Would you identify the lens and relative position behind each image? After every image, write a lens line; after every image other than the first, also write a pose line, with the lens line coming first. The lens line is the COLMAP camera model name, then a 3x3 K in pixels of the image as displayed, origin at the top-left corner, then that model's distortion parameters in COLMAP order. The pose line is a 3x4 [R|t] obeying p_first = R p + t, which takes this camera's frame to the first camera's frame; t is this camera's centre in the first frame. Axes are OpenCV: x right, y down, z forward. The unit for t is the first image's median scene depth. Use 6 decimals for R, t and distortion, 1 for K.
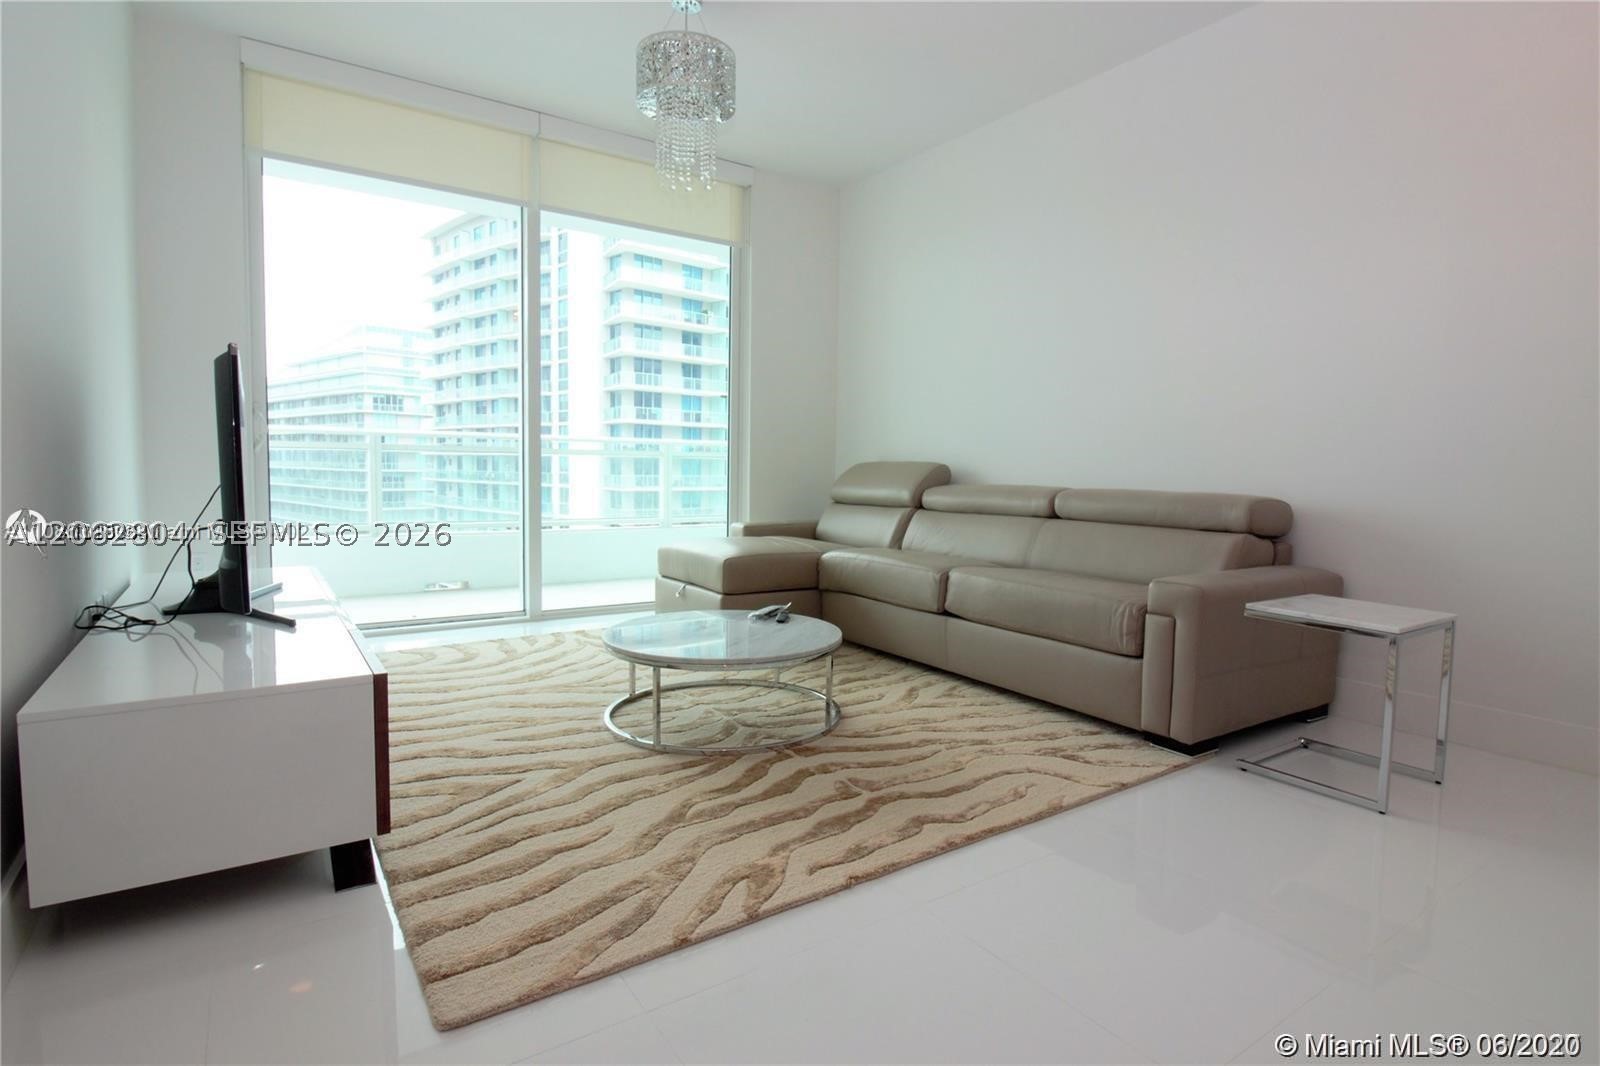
lens RADIAL K [[807.5, 0, 810.8], [0, 807.5, 524.4], [0, 0, 1]] dist [0.003591, -0.015654]
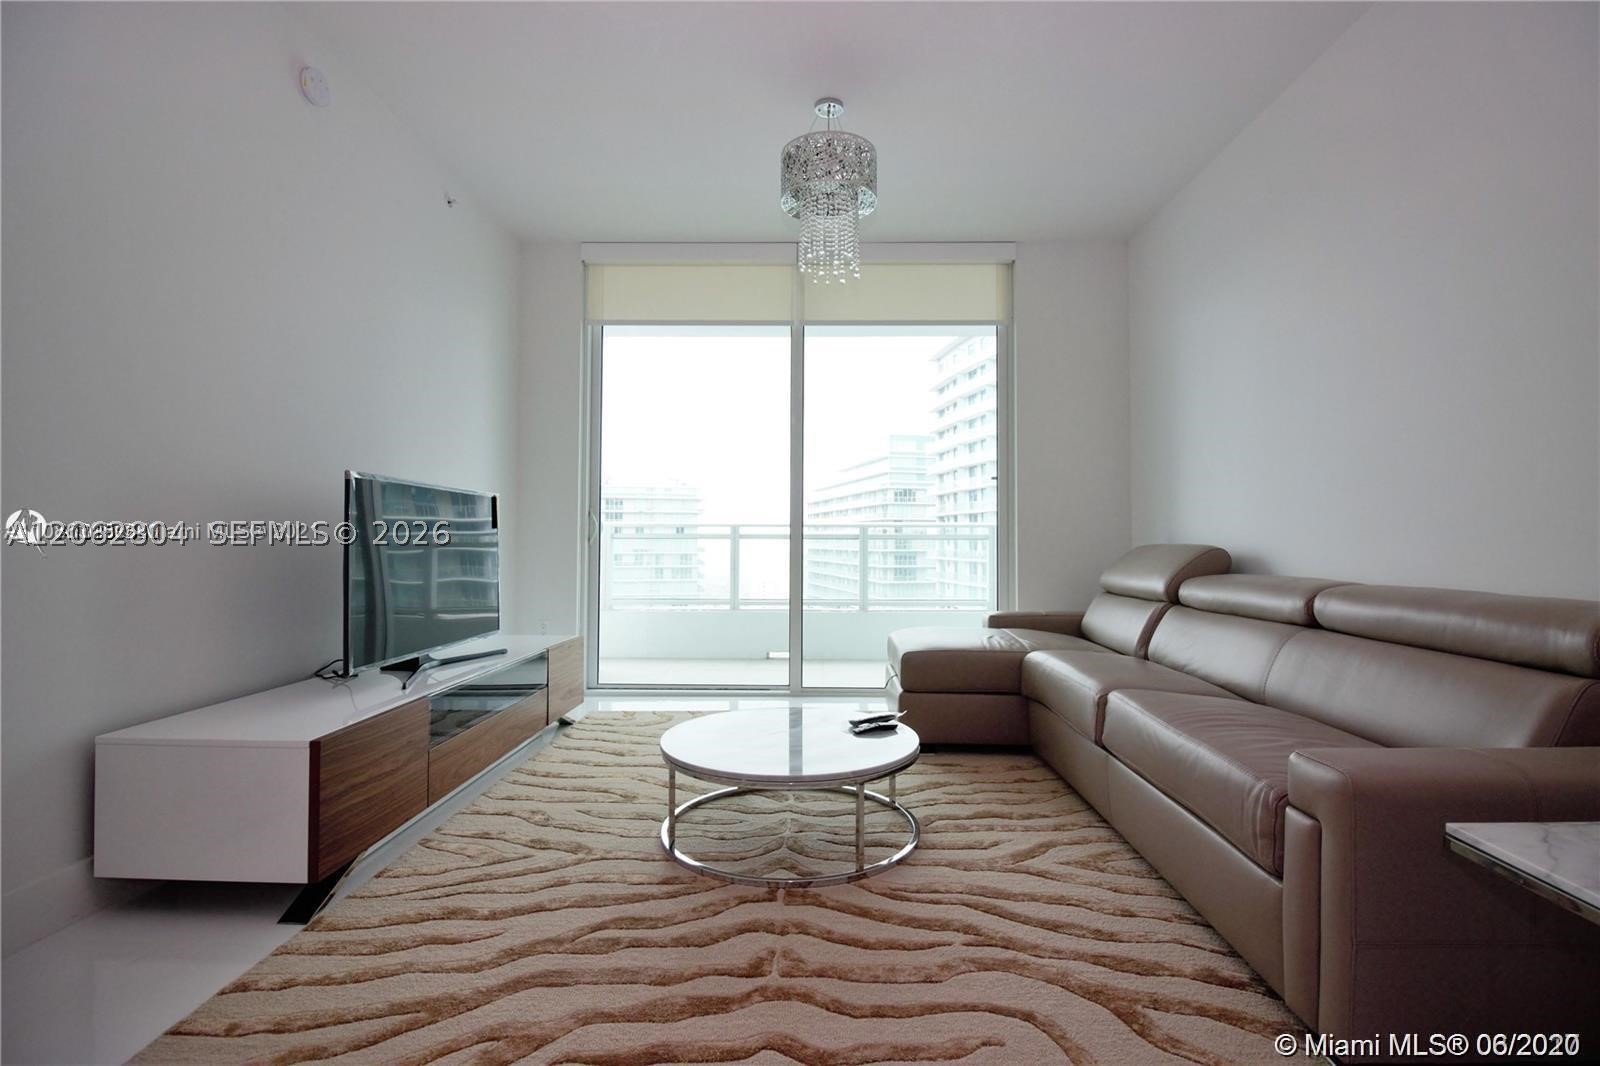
lens RADIAL K [[738.4, 0, 810.1], [0, 738.4, 522.9], [0, 0, 1]] dist [0.000326, -0.014738]
pose [[0.814366, -0.029766, -0.579587, 0.235232], [-0.029033, 0.995344, -0.091911, -0.019294], [0.579625, 0.091676, 0.809710, 0.177049]]
